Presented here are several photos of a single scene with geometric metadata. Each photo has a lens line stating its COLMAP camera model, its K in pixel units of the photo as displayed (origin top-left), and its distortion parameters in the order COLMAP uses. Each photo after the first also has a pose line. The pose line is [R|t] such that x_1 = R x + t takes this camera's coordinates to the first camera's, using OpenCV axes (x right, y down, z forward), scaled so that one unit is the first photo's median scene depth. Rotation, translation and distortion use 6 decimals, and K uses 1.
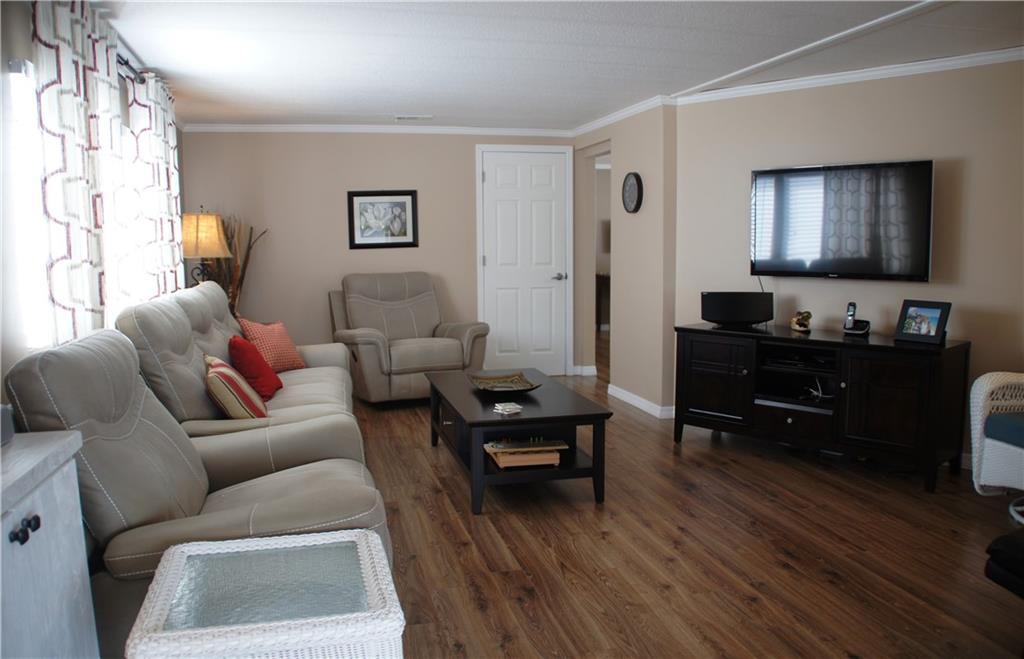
lens RADIAL K [[806.8, 0, 512.0], [0, 806.8, 329.5], [0, 0, 1]] dist [-0.164284, 0.101867]
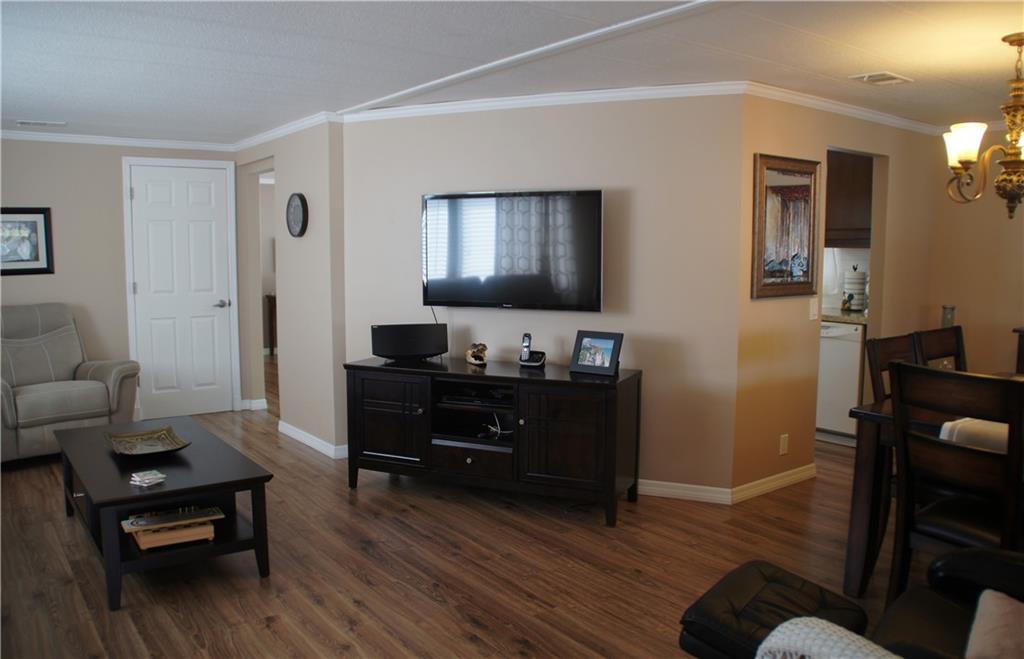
lens RADIAL K [[791.4, 0, 512.0], [0, 791.4, 329.5], [0, 0, 1]] dist [-0.172652, 0.114274]
pose [[0.923020, -0.031095, 0.383494, 0.039776], [0.034455, 0.999404, -0.001895, -0.037434], [-0.383207, 0.014962, 0.923541, 0.100183]]
